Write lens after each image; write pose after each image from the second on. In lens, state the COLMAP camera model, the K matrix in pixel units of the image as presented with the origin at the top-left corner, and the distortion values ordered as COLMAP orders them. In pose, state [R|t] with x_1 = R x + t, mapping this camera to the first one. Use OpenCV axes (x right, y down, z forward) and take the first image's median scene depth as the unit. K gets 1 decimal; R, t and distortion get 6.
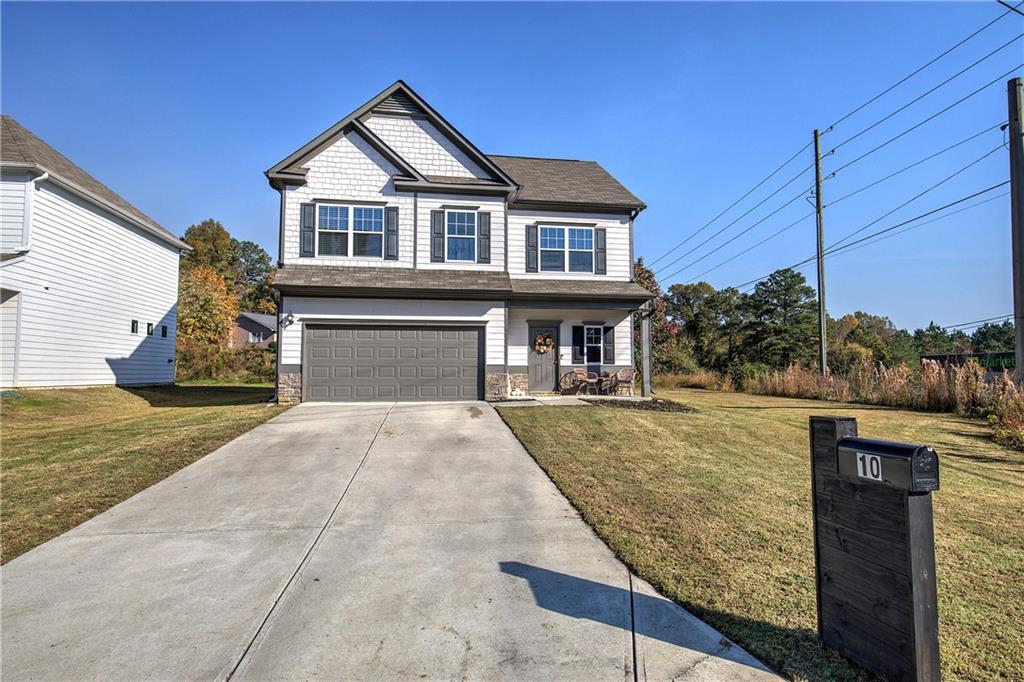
lens RADIAL K [[564.7, 0, 512.0], [0, 564.7, 341.0], [0, 0, 1]] dist [0.025894, -0.000894]
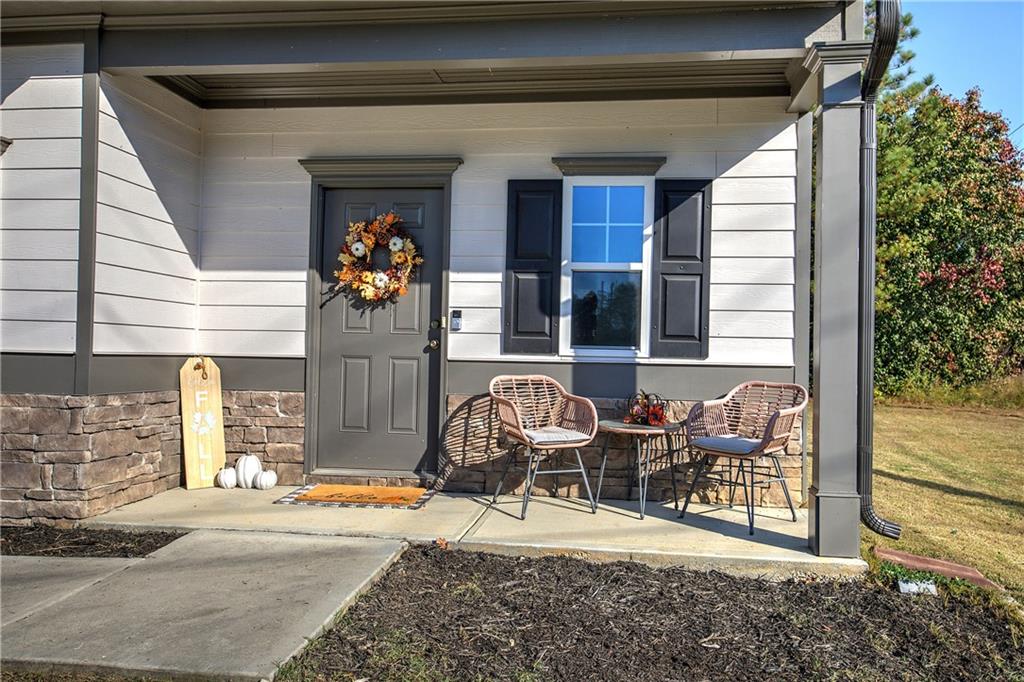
lens RADIAL K [[852.9, 0, 512.0], [0, 852.9, 341.0], [0, 0, 1]] dist [0.008297, 0.003867]
pose [[0.956698, 0.016885, -0.290592, 0.224125], [-0.003677, 0.998938, 0.045936, 0.022443], [0.291059, -0.042878, 0.955744, 0.742666]]
